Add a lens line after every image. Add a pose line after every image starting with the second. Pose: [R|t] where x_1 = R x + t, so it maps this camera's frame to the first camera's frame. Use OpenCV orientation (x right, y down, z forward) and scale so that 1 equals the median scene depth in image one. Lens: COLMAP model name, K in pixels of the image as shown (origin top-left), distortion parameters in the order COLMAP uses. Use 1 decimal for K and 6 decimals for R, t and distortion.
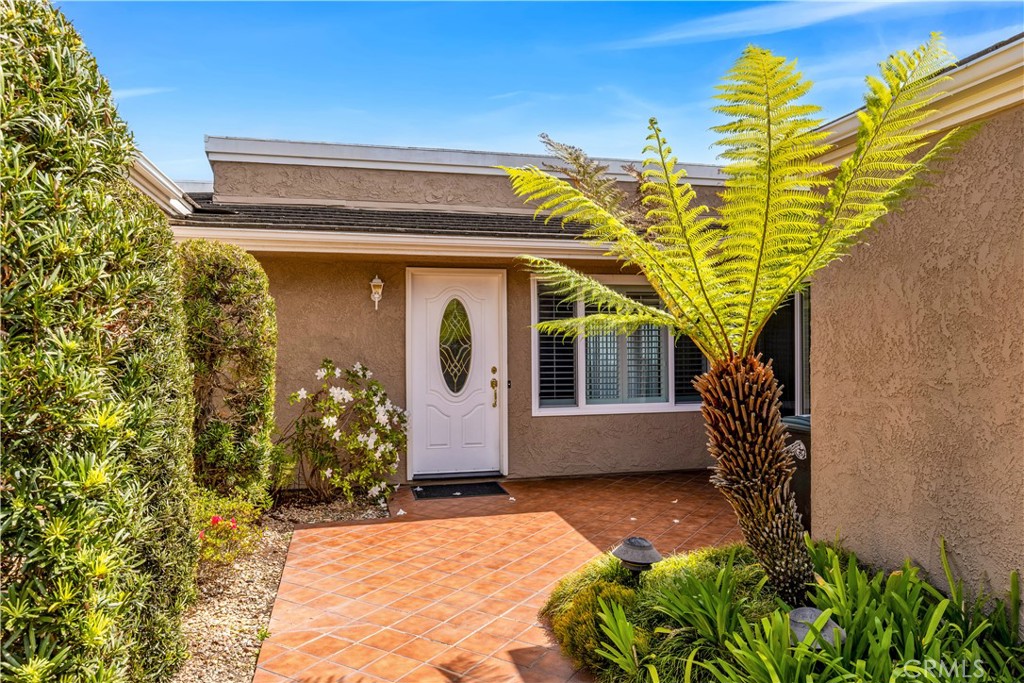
lens RADIAL K [[712.3, 0, 509.6], [0, 712.3, 342.0], [0, 0, 1]] dist [-0.000681, 0.000694]
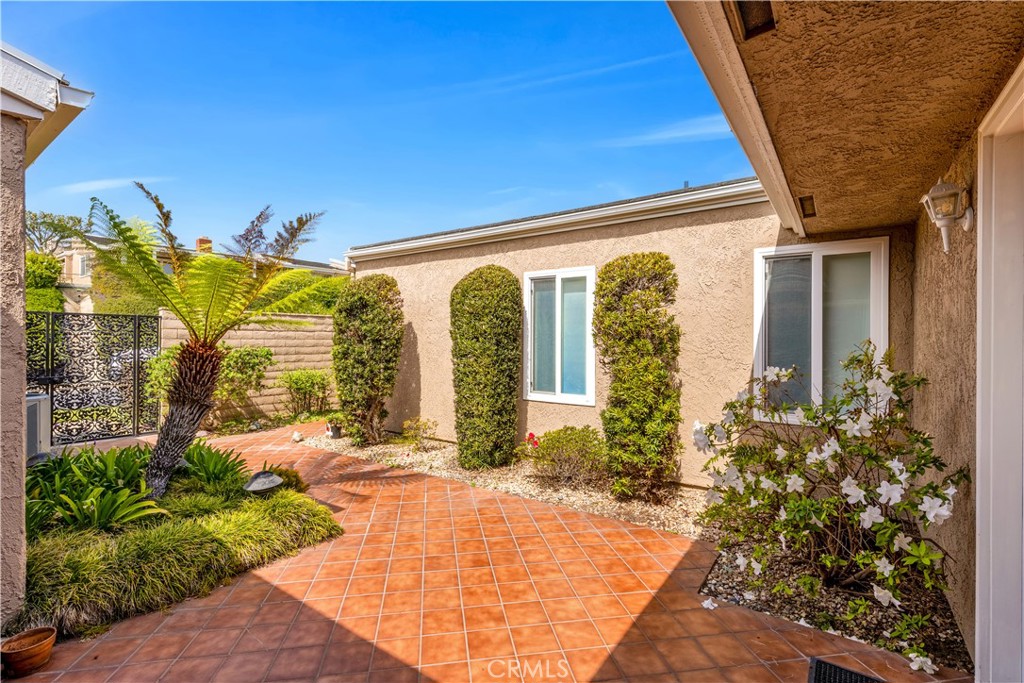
lens RADIAL K [[460.8, 0, 512.5], [0, 460.8, 340.2], [0, 0, 1]] dist [0.012692, -0.000813]
pose [[-0.747045, 0.006457, -0.664742, 0.212512], [0.006181, 0.999977, 0.002767, 0.004422], [0.664745, -0.002041, -0.747068, 1.022313]]
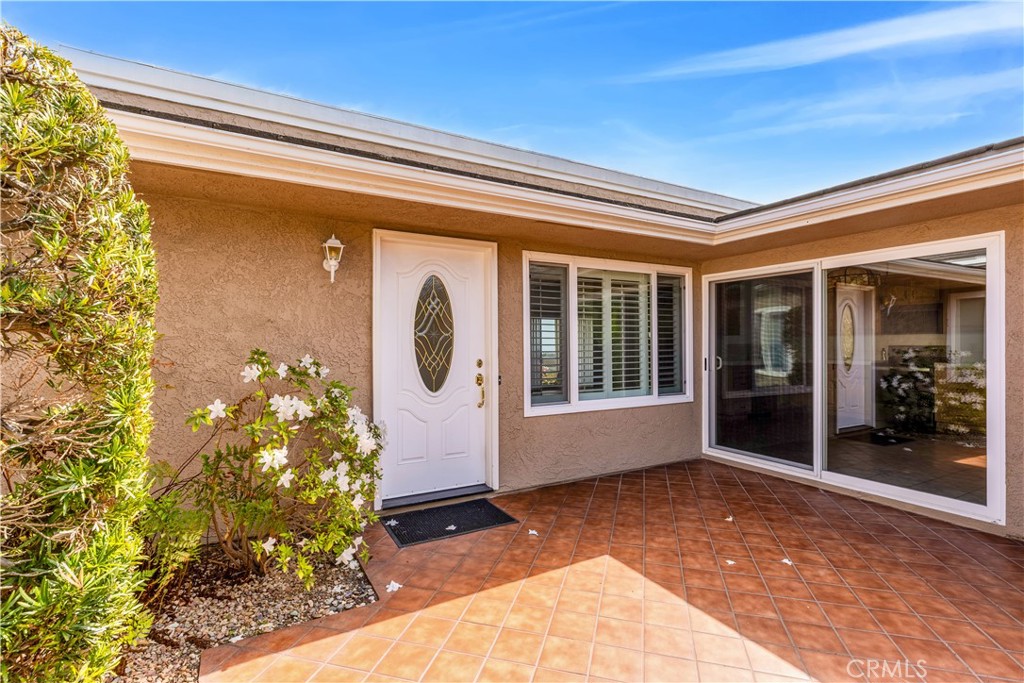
lens RADIAL K [[460.8, 0, 519.0], [0, 460.8, 344.0], [0, 0, 1]] dist [0.012692, -0.000813]
pose [[0.950948, 0.002810, 0.309338, -0.150361], [-0.003910, 0.999988, 0.002936, 0.015386], [-0.309326, -0.004002, 0.950948, 0.489094]]
